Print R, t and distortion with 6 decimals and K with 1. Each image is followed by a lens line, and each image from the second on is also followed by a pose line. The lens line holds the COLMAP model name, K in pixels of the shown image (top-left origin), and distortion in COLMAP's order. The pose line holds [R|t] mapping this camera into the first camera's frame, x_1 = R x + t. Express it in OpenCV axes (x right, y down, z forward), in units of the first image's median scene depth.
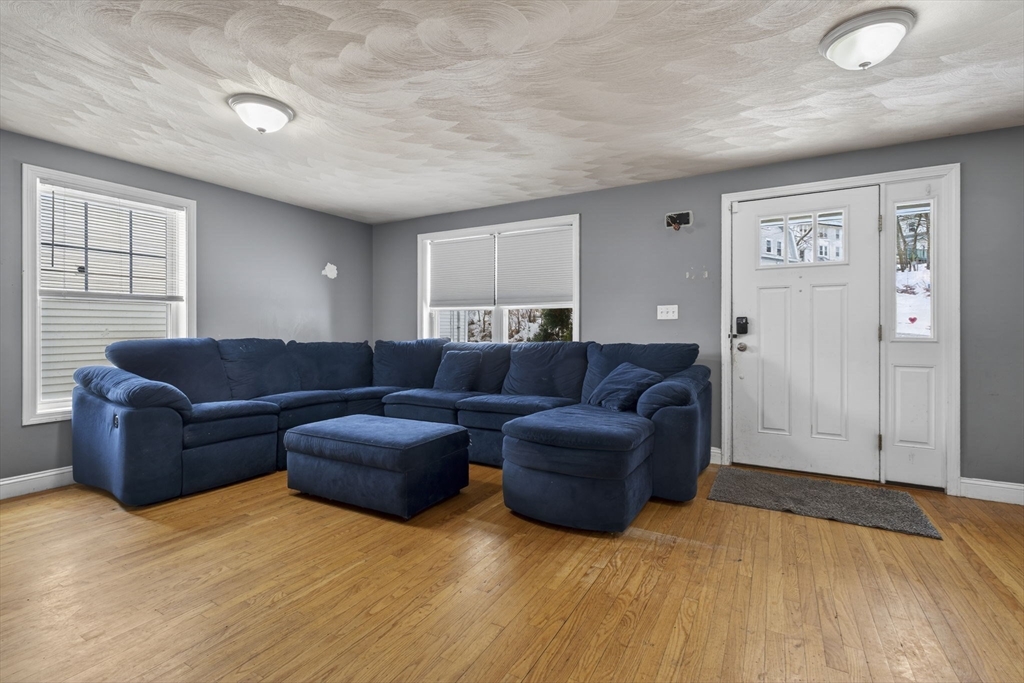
lens RADIAL K [[454.9, 0, 513.9], [0, 454.9, 336.5], [0, 0, 1]] dist [0.000838, -0.000268]
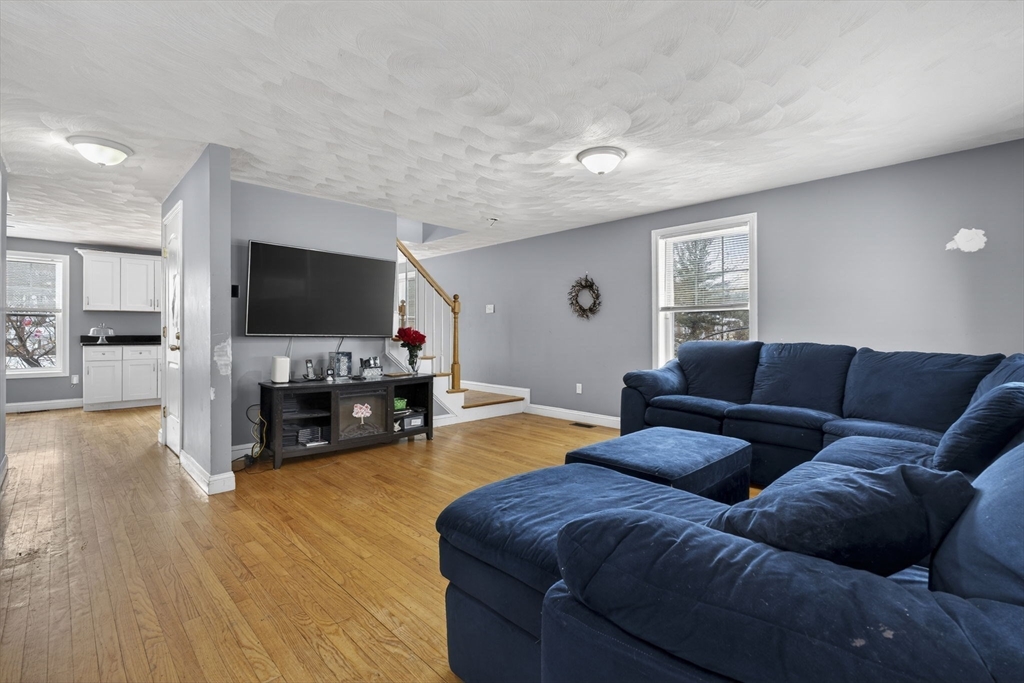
lens RADIAL K [[454.9, 0, 513.9], [0, 454.9, 336.5], [0, 0, 1]] dist [0.000838, -0.000268]
pose [[-0.257444, 0.007020, -0.966268, 0.721533], [-0.017027, 0.999785, 0.011800, -0.017078], [0.966143, 0.019491, -0.257269, 1.111995]]
